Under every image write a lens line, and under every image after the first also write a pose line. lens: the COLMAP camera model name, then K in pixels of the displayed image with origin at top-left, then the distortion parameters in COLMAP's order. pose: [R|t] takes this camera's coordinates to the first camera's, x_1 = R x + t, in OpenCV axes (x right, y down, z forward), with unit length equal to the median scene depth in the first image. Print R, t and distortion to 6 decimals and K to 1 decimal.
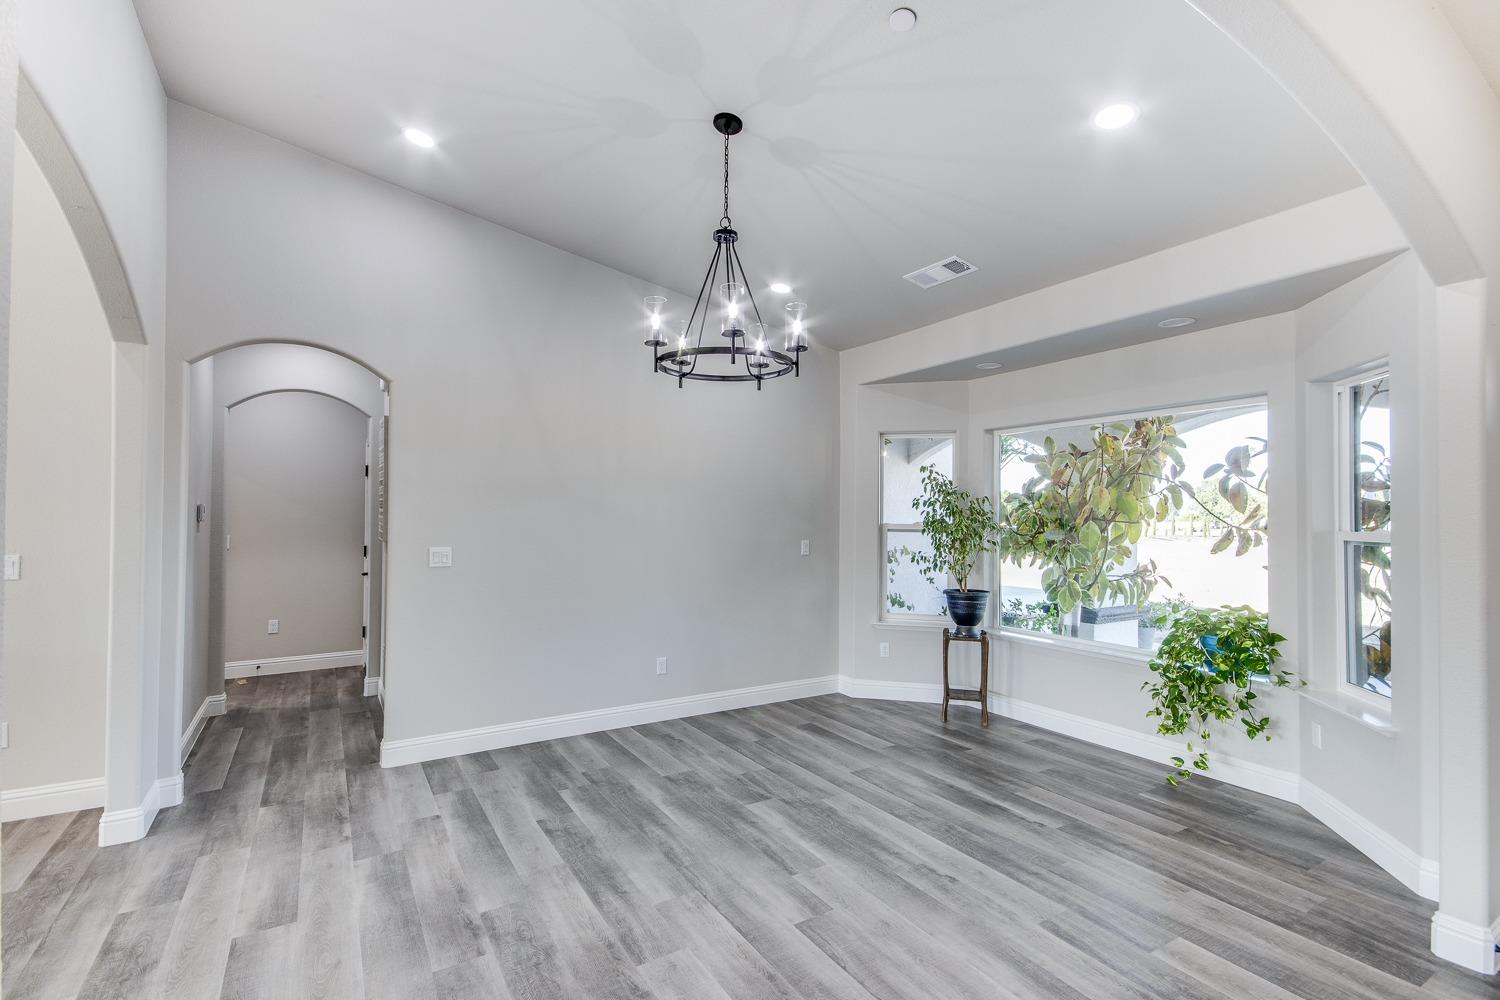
lens RADIAL K [[687.2, 0, 754.3], [0, 687.2, 501.2], [0, 0, 1]] dist [0.002663, 0.000474]
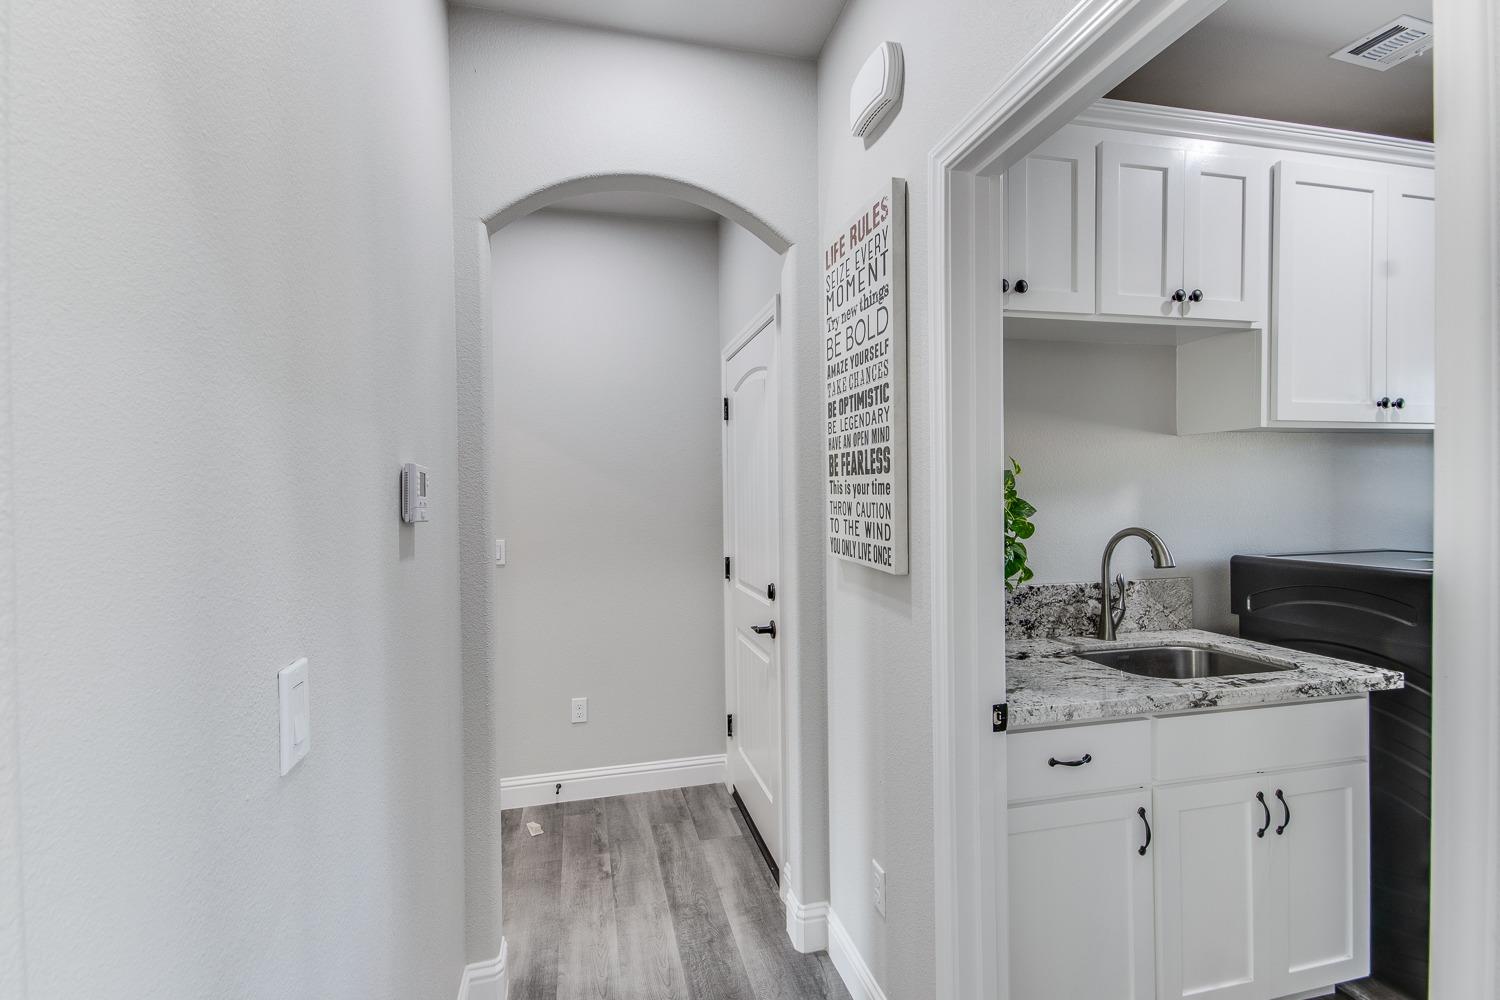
lens RADIAL K [[687.2, 0, 754.3], [0, 687.2, 501.2], [0, 0, 1]] dist [0.002663, 0.000474]
pose [[0.951662, -0.007585, -0.307054, -0.424181], [0.019147, 0.999216, 0.034660, 0.008562], [0.306551, -0.038864, 0.951061, 0.567436]]
